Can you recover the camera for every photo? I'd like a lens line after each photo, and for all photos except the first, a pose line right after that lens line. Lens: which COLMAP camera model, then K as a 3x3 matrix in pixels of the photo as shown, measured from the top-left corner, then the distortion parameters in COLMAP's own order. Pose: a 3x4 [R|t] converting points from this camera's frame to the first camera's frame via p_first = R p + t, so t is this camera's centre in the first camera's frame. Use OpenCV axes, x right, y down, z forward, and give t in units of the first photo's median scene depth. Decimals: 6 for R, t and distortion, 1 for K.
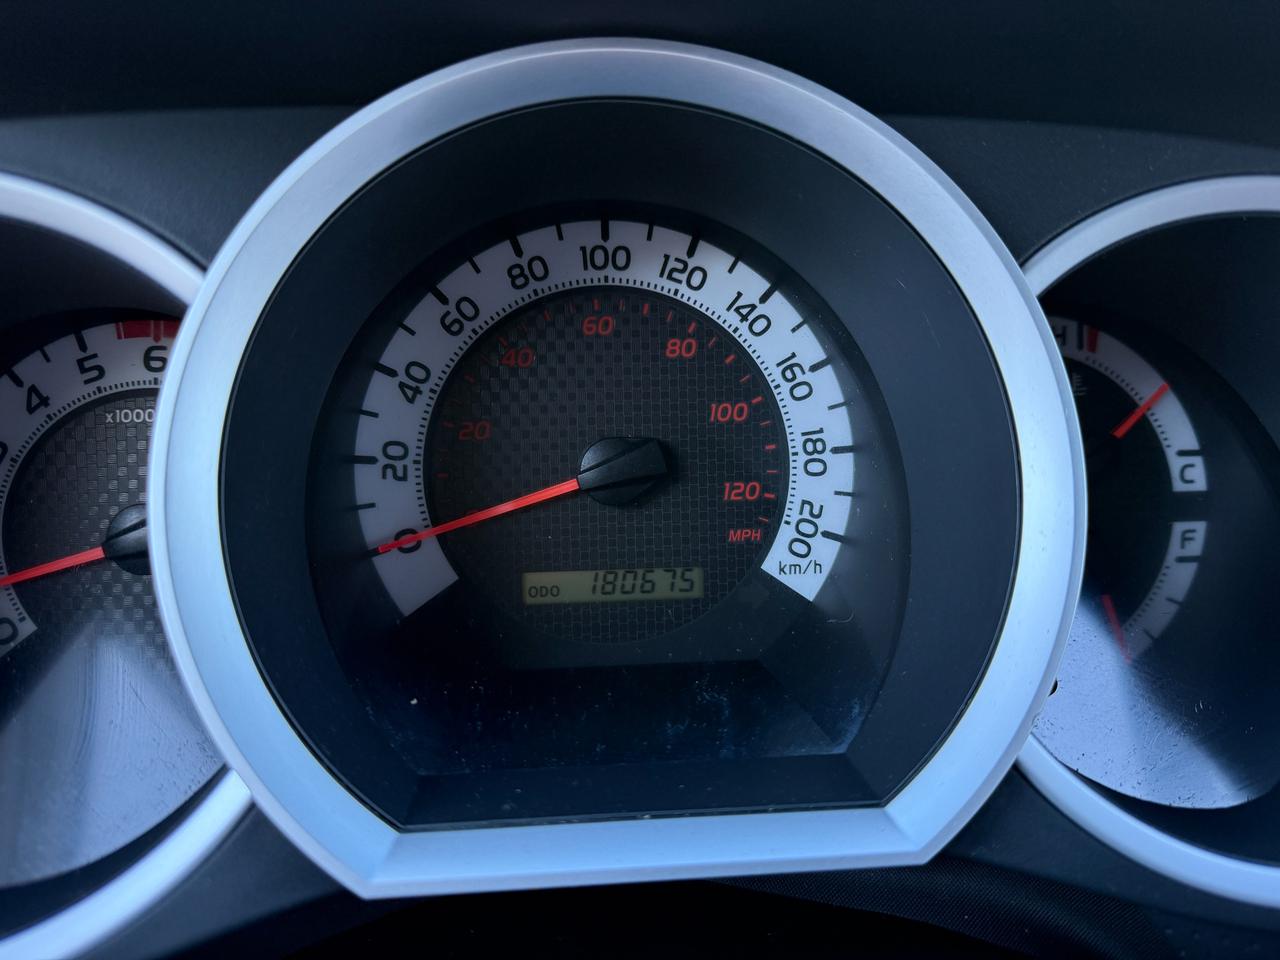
lens RADIAL K [[902.3, 0, 643.0], [0, 902.3, 485.6], [0, 0, 1]] dist [0.009079, -0.014782]
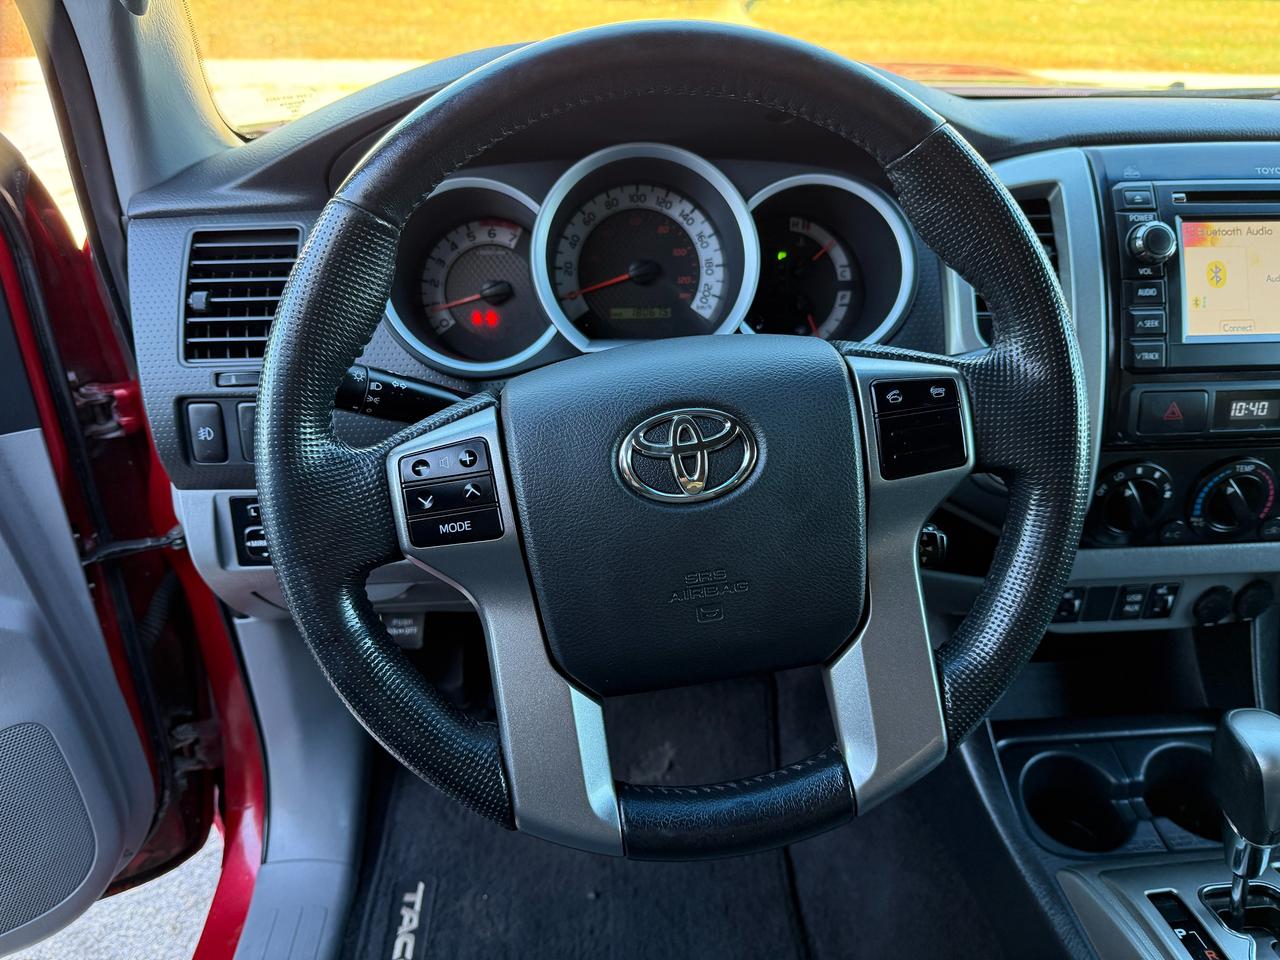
lens RADIAL K [[883.3, 0, 642.7], [0, 883.3, 480.4], [0, 0, 1]] dist [0.035969, -0.015013]
pose [[0.999433, 0.002739, -0.033553, 0.074503], [0.000376, 0.995715, 0.092473, 0.393186], [0.033663, -0.092433, 0.995150, -1.942904]]
